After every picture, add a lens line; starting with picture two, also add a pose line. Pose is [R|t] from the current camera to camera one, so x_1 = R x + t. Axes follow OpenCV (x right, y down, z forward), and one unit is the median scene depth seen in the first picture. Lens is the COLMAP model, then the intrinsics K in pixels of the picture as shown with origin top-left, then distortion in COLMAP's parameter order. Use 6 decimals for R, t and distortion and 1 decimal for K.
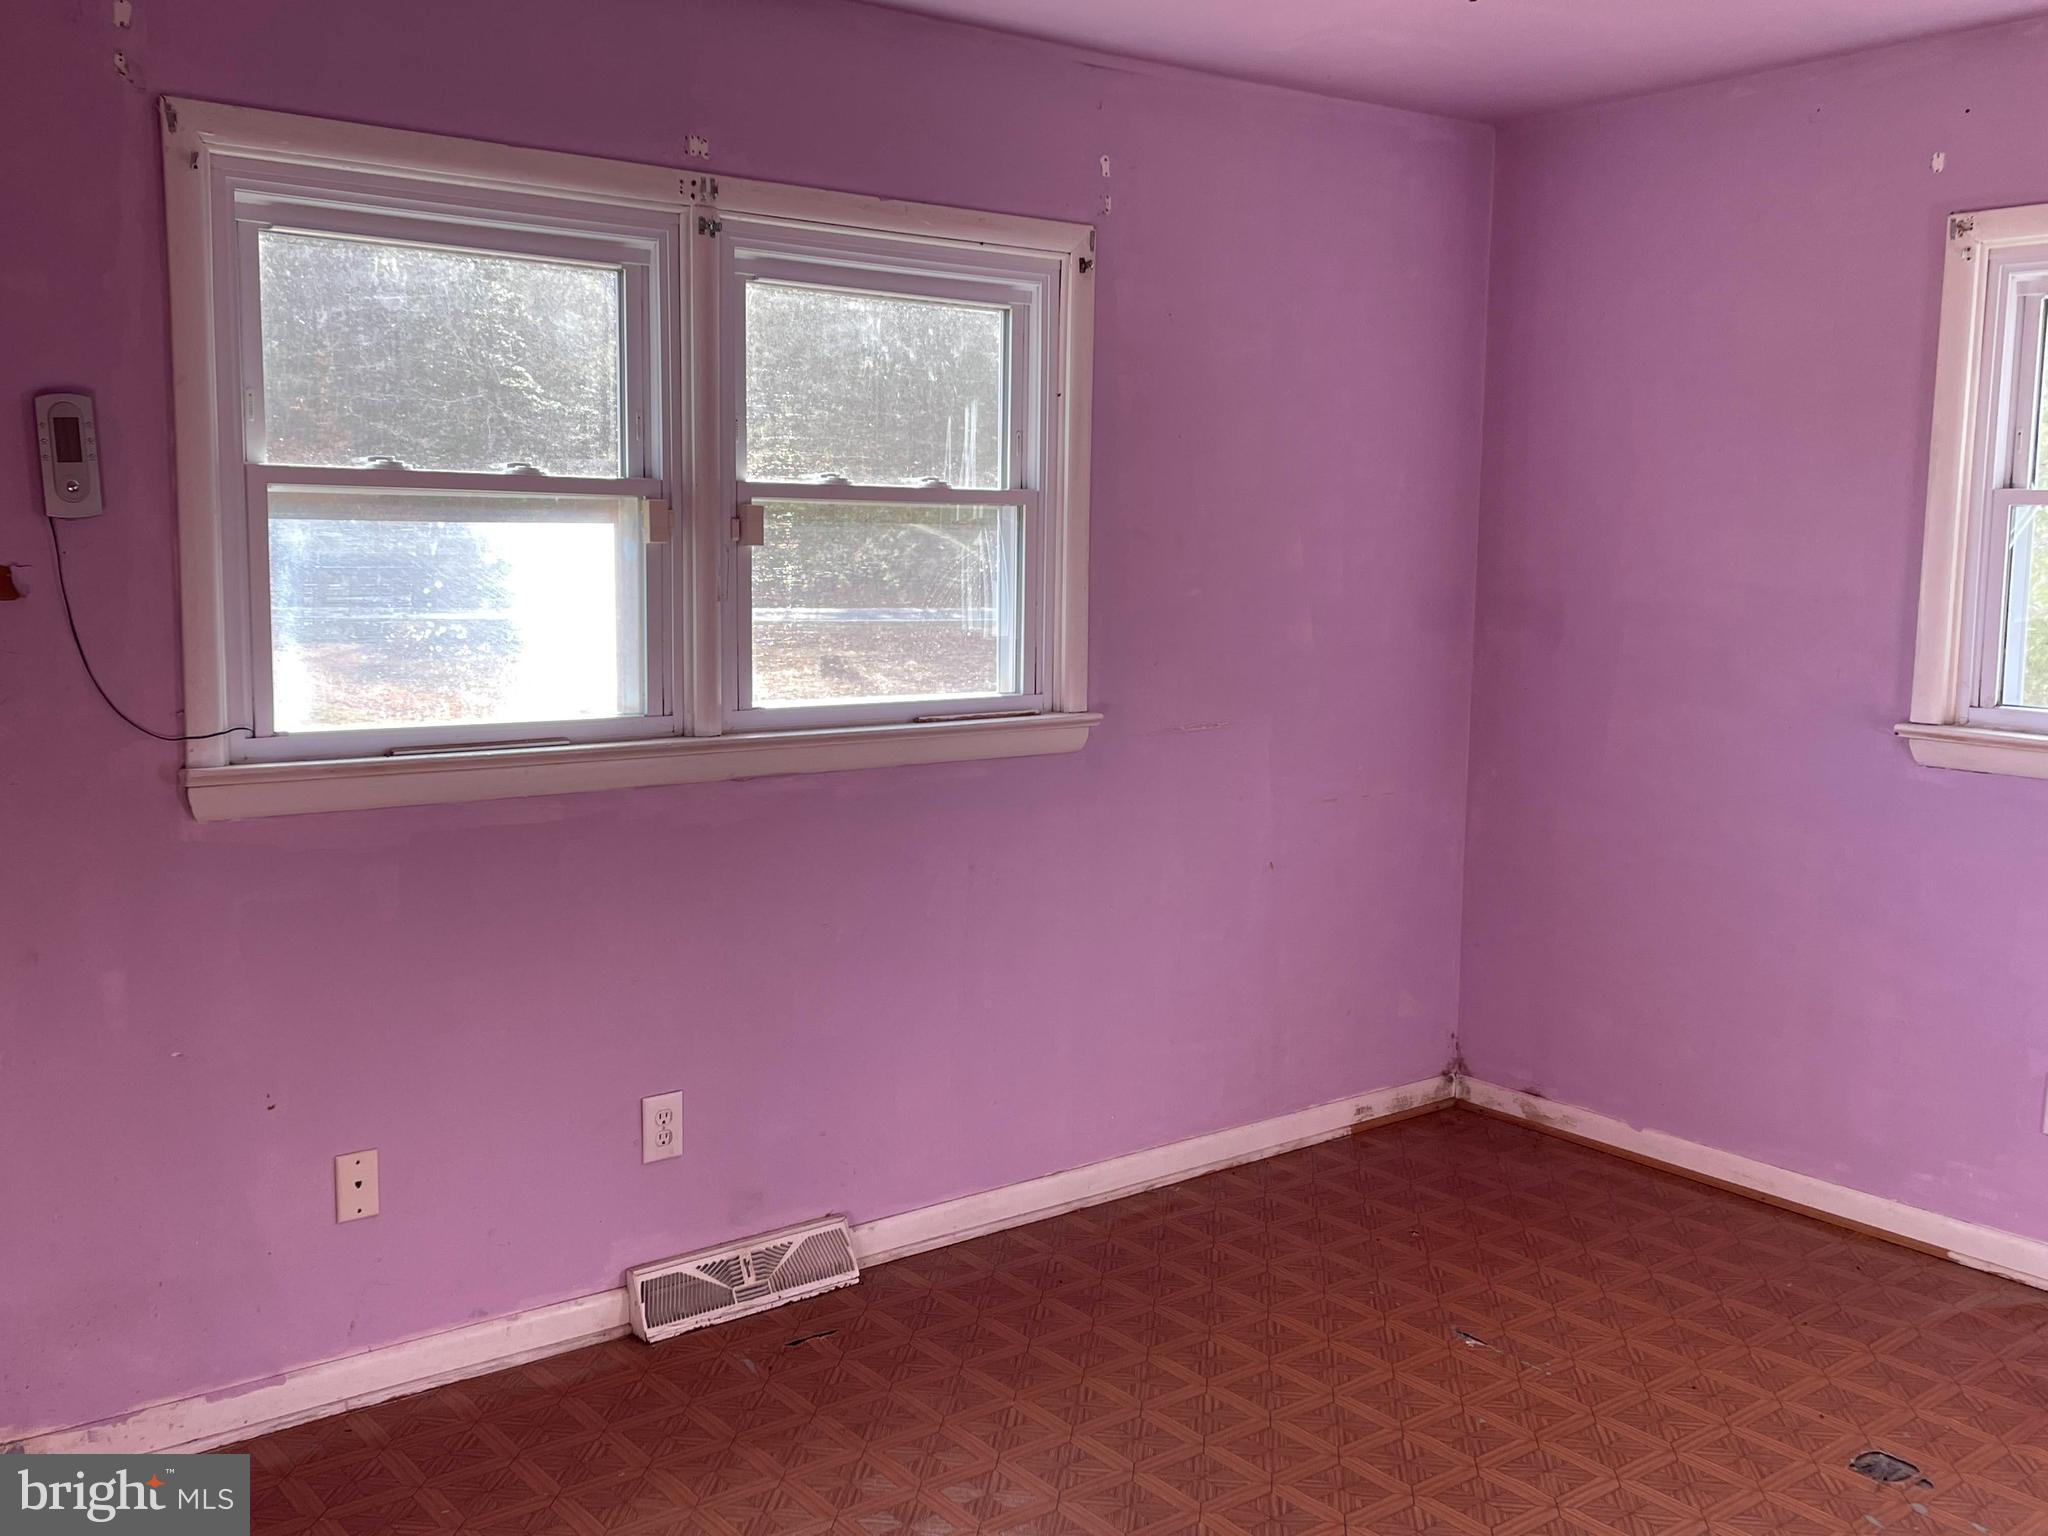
lens RADIAL K [[1960.1, 0, 1024.0], [0, 1960.1, 768.0], [0, 0, 1]] dist [0.183261, -0.240591]
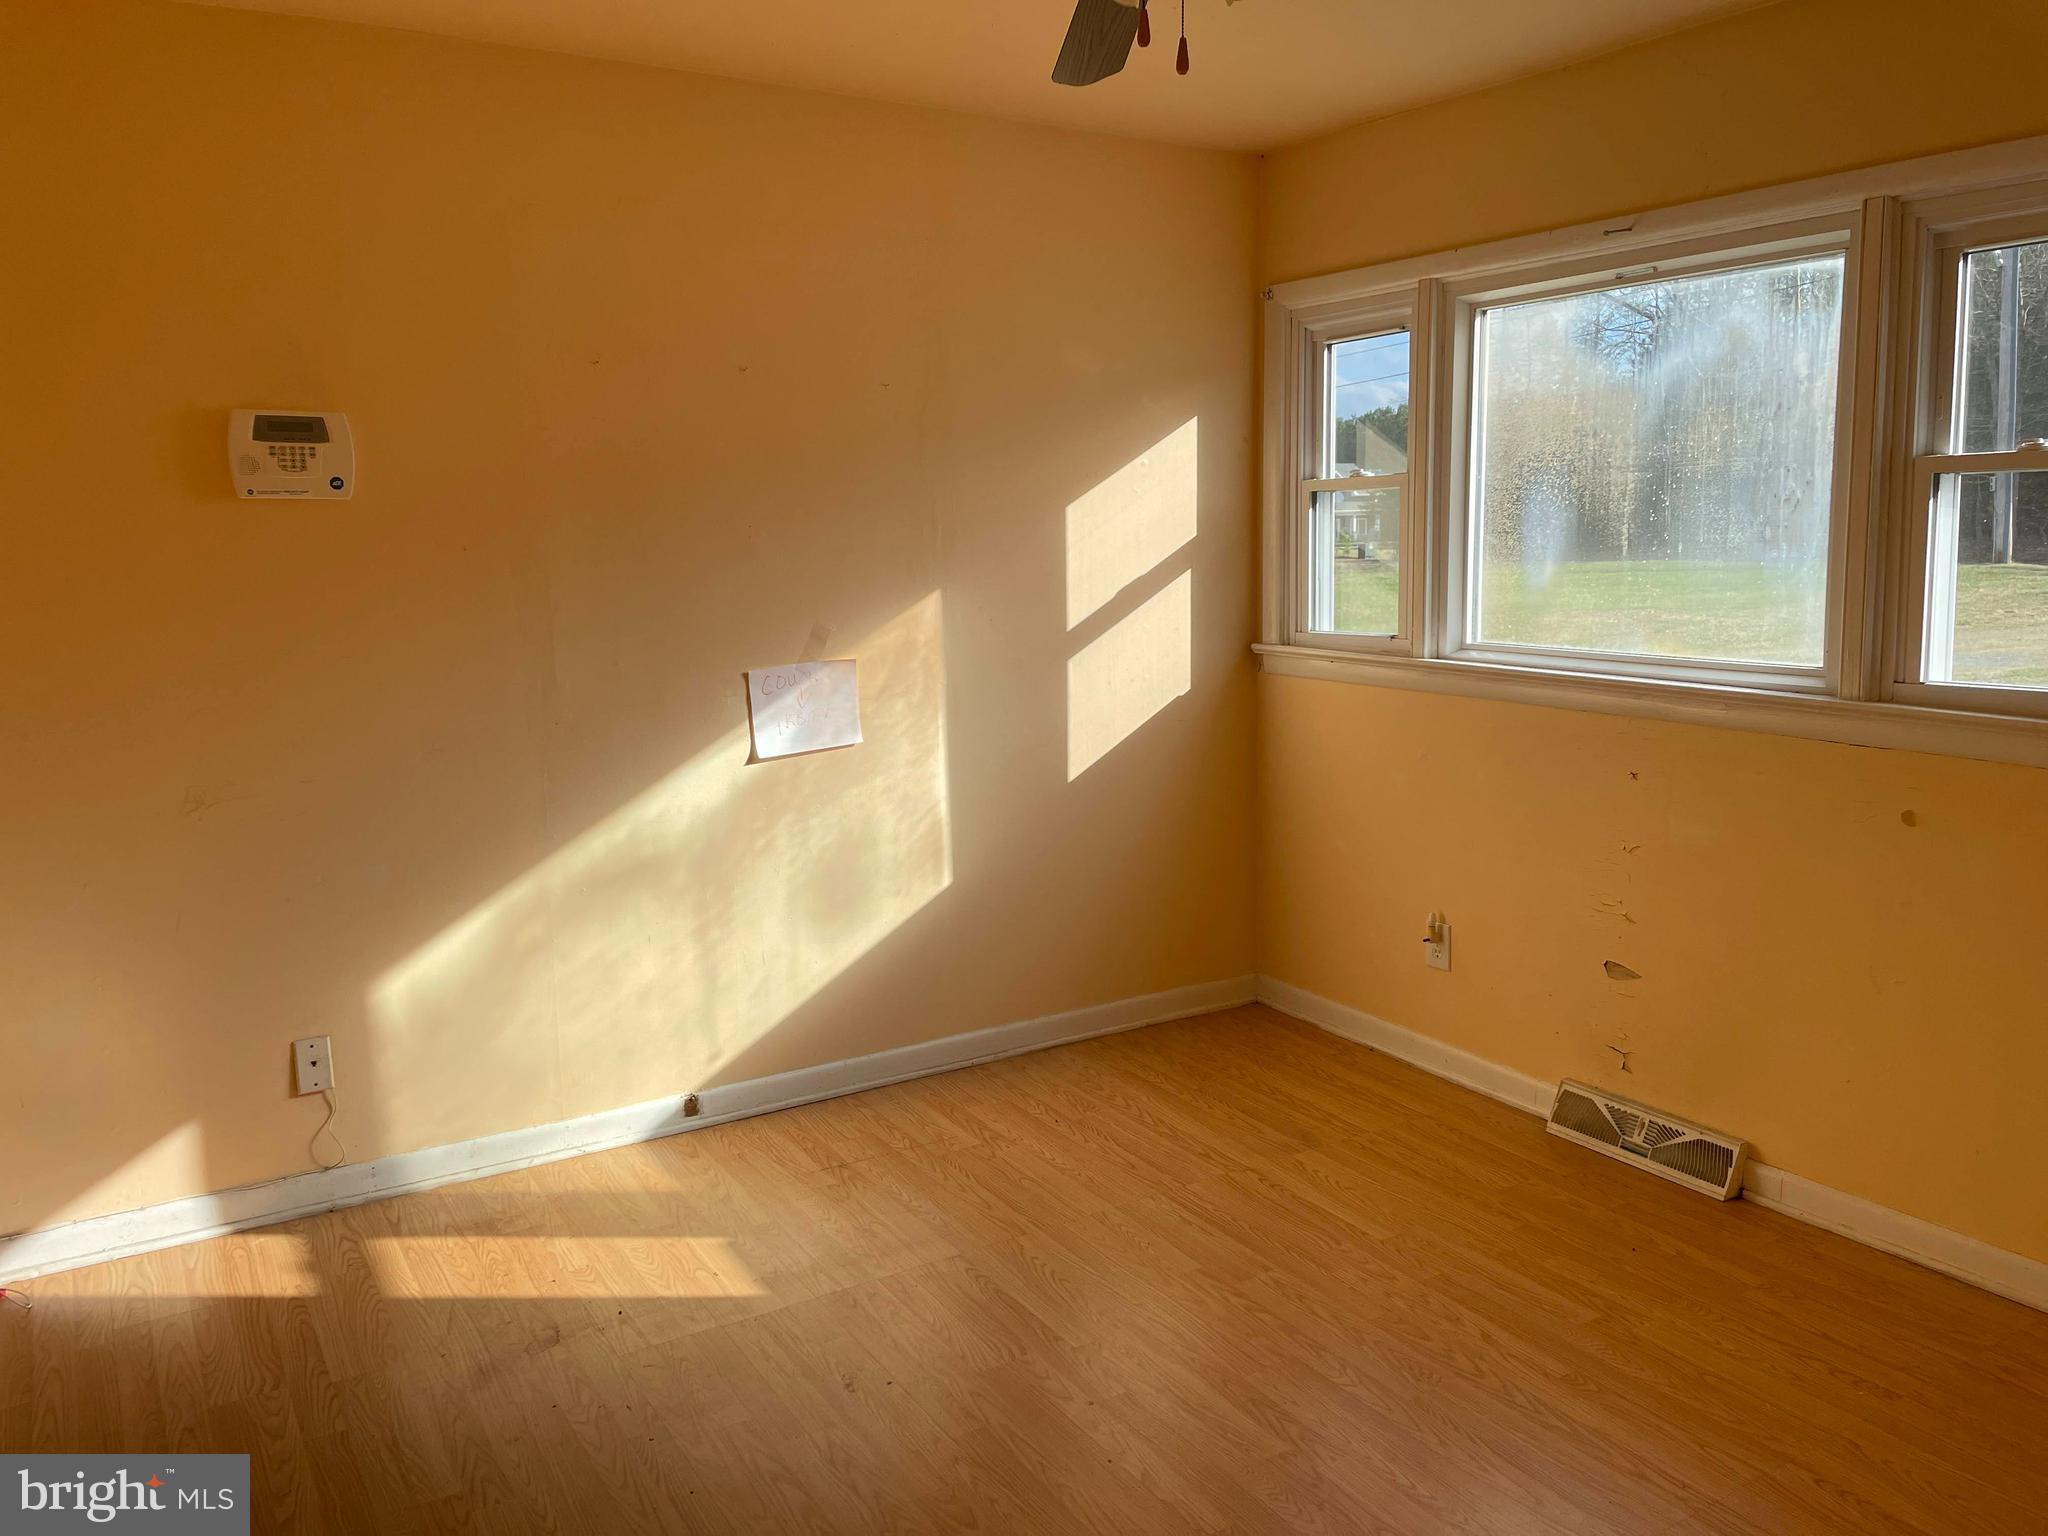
lens RADIAL K [[1571.6, 0, 1024.0], [0, 1571.6, 768.0], [0, 0, 1]] dist [0.097625, -0.137343]
pose [[-0.096820, 0.142681, -0.985022, 0.824247], [-0.114371, 0.981521, 0.153416, -0.067458], [0.988709, 0.127512, -0.078713, 0.691430]]
